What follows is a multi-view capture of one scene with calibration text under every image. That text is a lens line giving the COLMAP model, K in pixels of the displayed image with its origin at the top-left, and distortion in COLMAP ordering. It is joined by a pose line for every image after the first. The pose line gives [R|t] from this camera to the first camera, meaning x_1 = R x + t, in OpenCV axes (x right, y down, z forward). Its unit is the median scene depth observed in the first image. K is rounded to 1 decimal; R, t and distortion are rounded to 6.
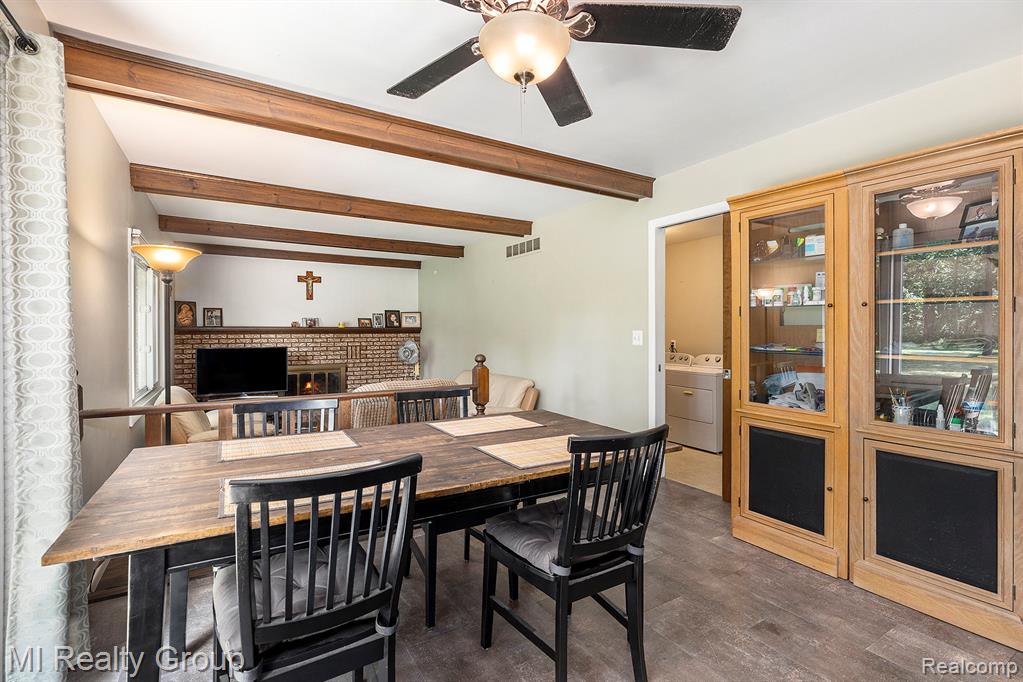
lens RADIAL K [[468.1, 0, 516.2], [0, 468.1, 336.6], [0, 0, 1]] dist [-0.002376, -0.000349]
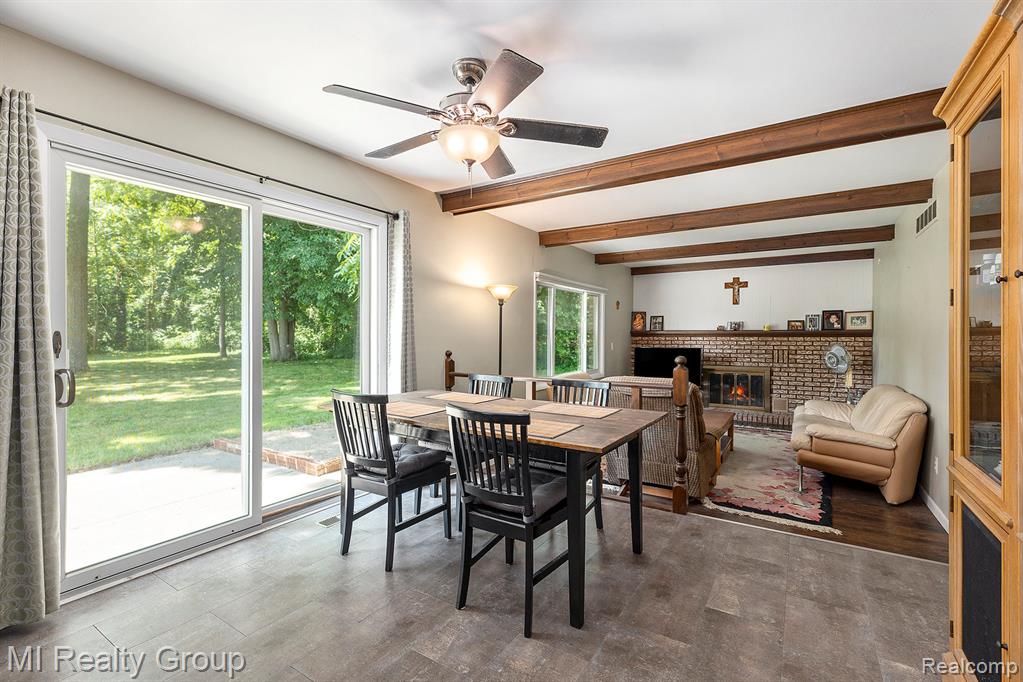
lens RADIAL K [[468.1, 0, 516.2], [0, 468.1, 337.3], [0, 0, 1]] dist [-0.002376, -0.000349]
pose [[0.434276, 0.005217, -0.900765, 0.291991], [-0.012075, 0.999927, -0.000030, 0.001334], [0.900699, 0.010890, 0.434307, 0.097419]]
